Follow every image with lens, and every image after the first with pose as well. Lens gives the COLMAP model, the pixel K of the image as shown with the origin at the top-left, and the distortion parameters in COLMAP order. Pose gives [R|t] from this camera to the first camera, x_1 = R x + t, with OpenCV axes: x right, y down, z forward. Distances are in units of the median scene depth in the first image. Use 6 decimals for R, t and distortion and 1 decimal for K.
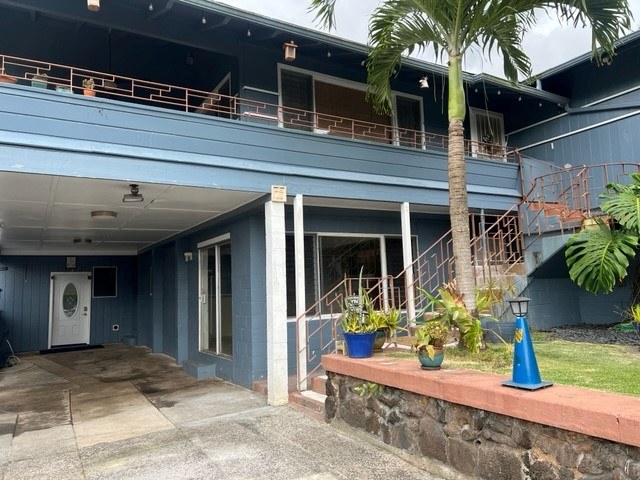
lens RADIAL K [[480.0, 0, 322.1], [0, 480.0, 236.0], [0, 0, 1]] dist [0.057416, -0.067448]
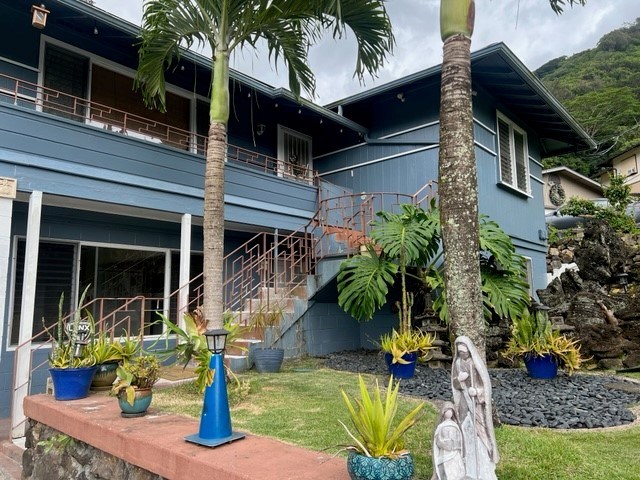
lens RADIAL K [[477.1, 0, 315.6], [0, 477.1, 241.4], [0, 0, 1]] dist [0.066302, -0.077277]
pose [[0.952604, 0.067338, 0.296667, 0.169420], [-0.059465, 0.997599, -0.035494, -0.001747], [-0.298345, 0.016170, 0.954321, 0.092612]]
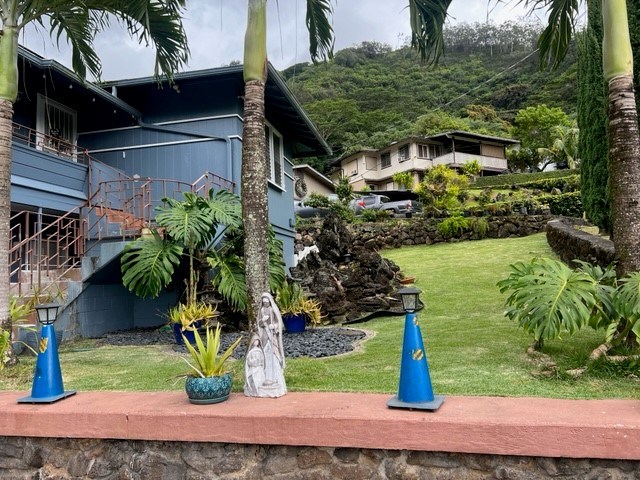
lens RADIAL K [[480.0, 0, 322.1], [0, 480.0, 236.0], [0, 0, 1]] dist [0.057416, -0.067448]
pose [[0.679005, 0.075694, 0.730221, 0.040781], [-0.065078, 0.996961, -0.042830, 0.002228], [-0.731243, -0.018440, 0.681867, -0.005999]]
